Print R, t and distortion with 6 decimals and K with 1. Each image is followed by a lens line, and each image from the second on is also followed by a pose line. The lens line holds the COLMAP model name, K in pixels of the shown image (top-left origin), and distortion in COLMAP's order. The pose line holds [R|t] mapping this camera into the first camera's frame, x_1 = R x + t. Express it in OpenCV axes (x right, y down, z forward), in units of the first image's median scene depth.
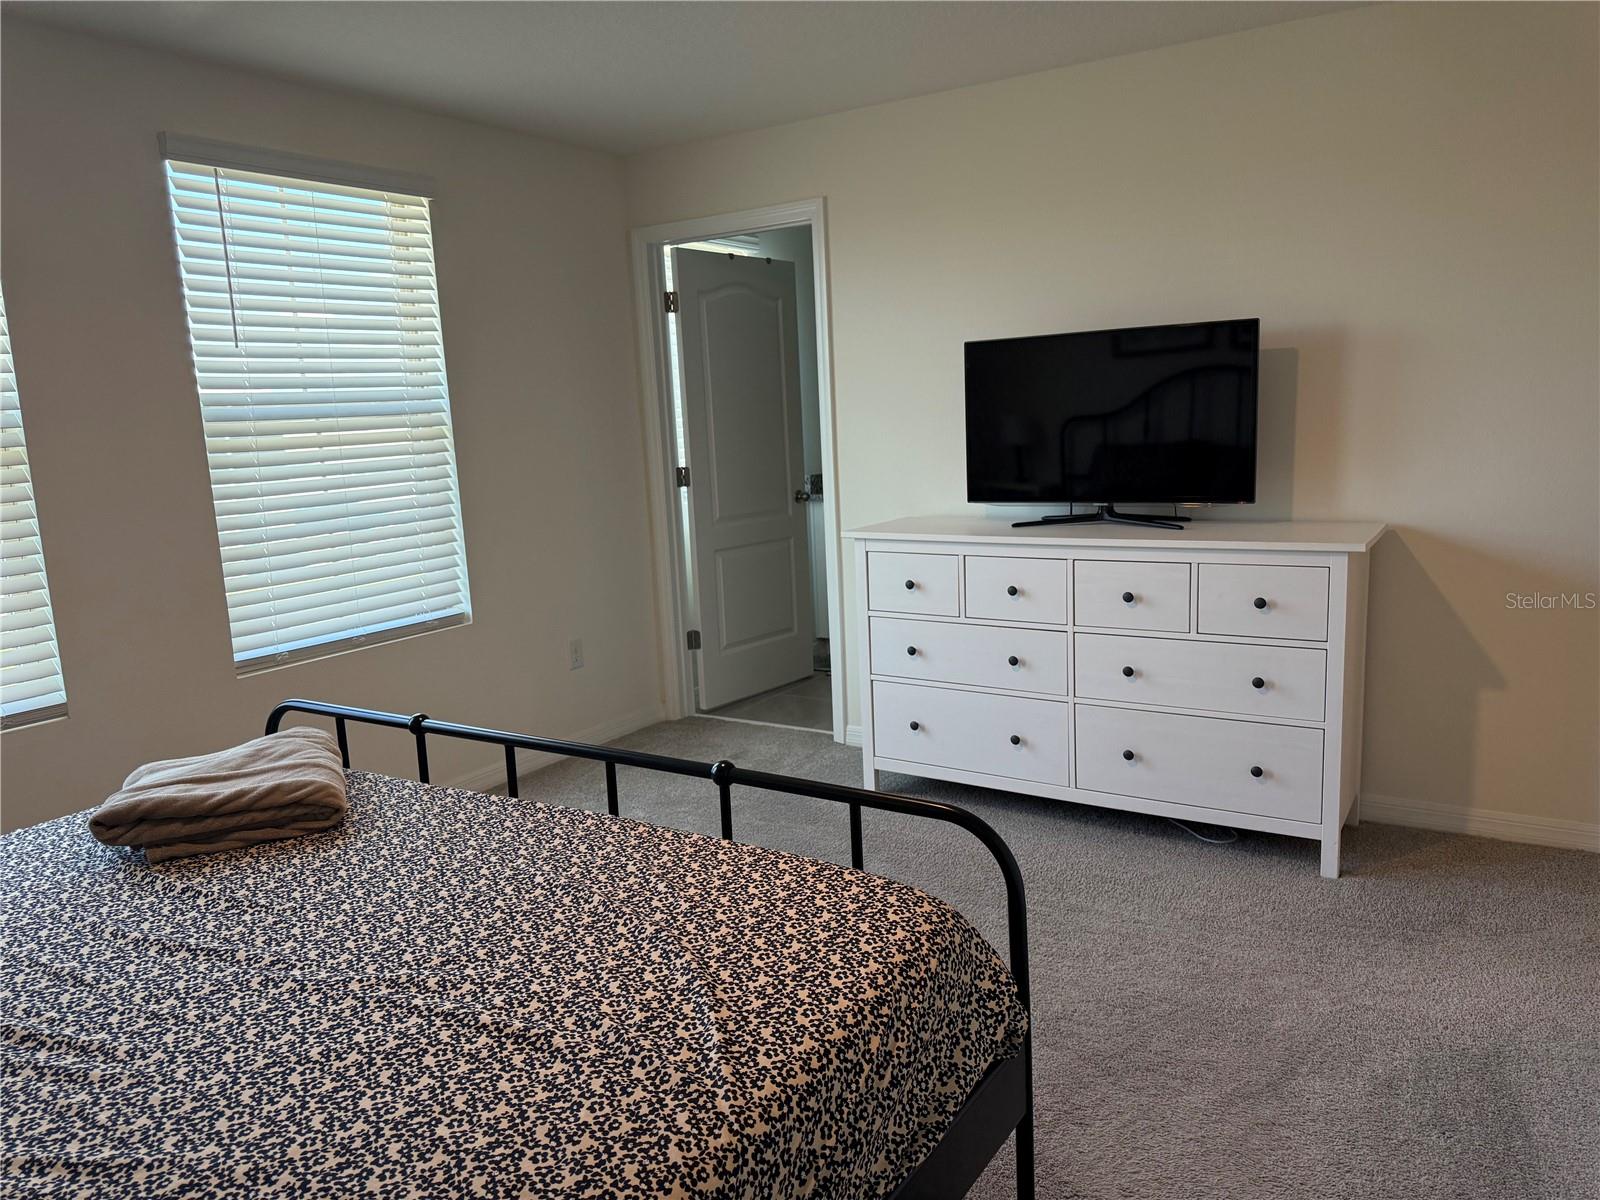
lens RADIAL K [[1124.3, 0, 798.3], [0, 1124.3, 596.4], [0, 0, 1]] dist [0.054551, -0.070703]
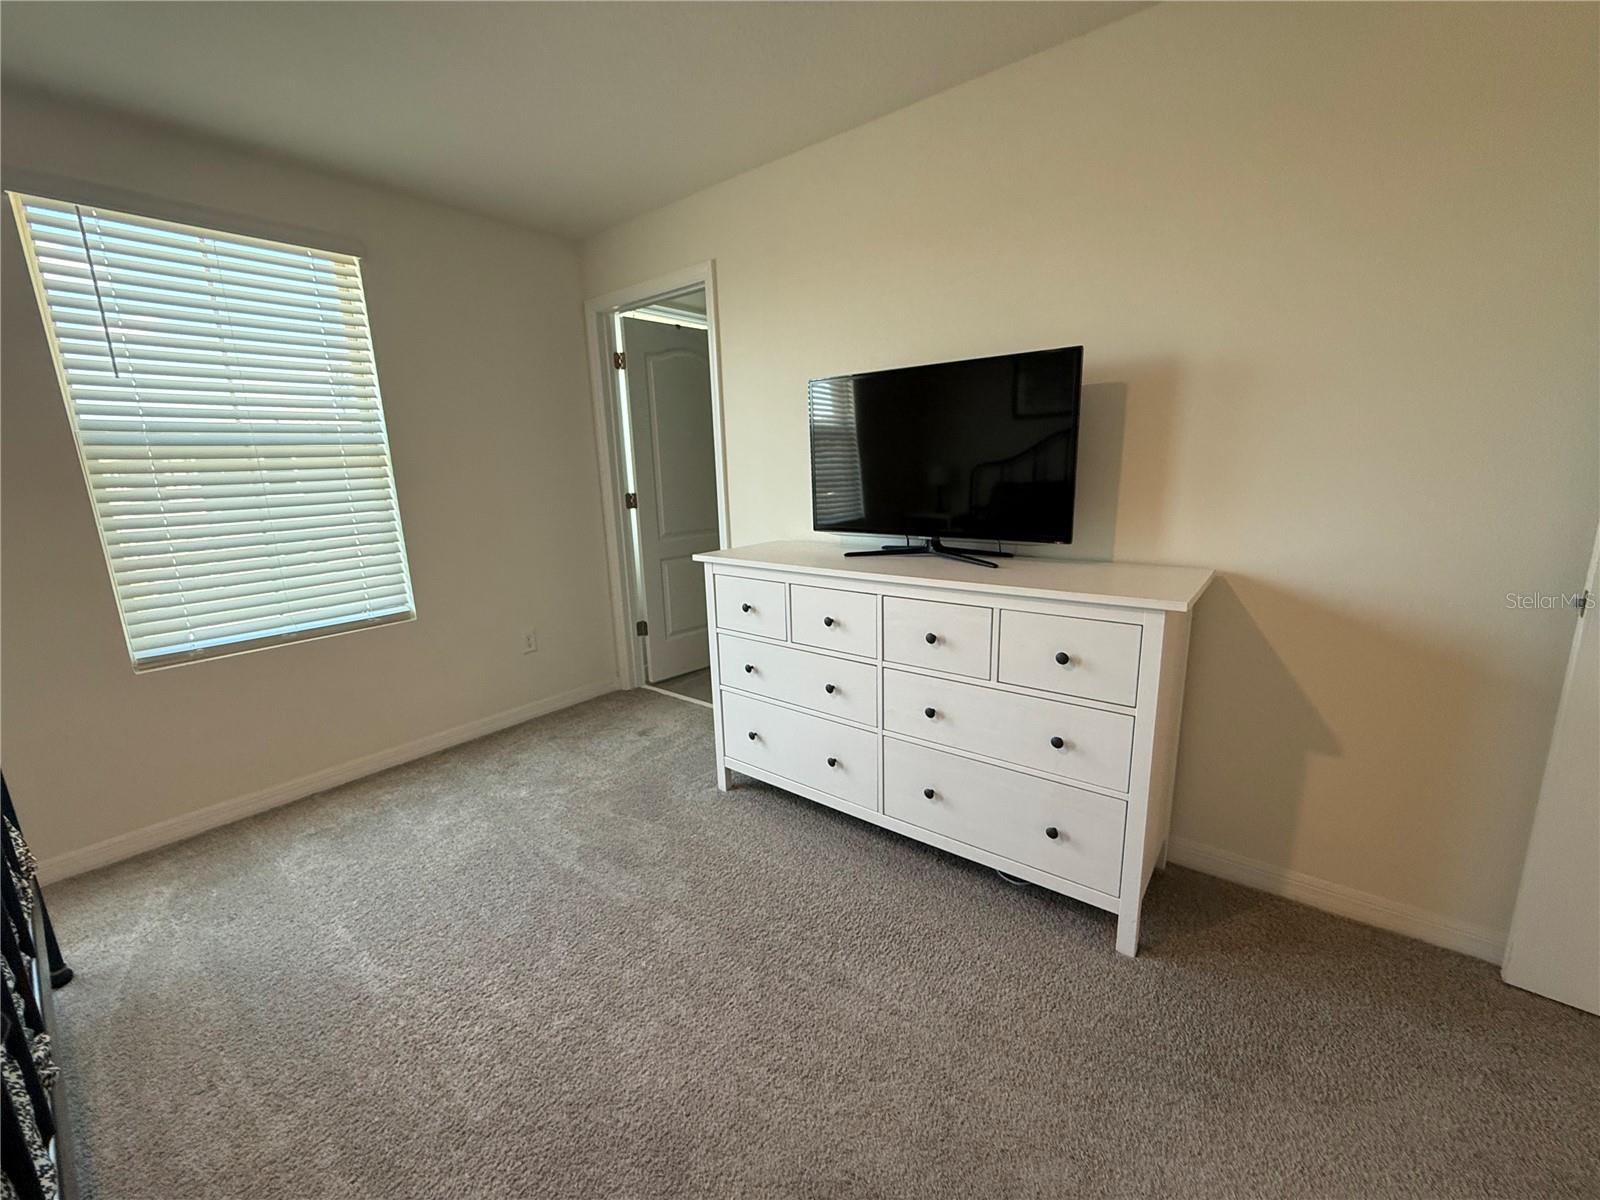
lens RADIAL K [[633.6, 0, 797.0], [0, 633.6, 594.8], [0, 0, 1]] dist [-0.001161, 0.000459]
pose [[0.994656, 0.034685, -0.097245, 0.214782], [-0.030370, 0.998502, 0.045512, -0.054078], [0.098678, -0.042316, 0.994219, 0.420721]]
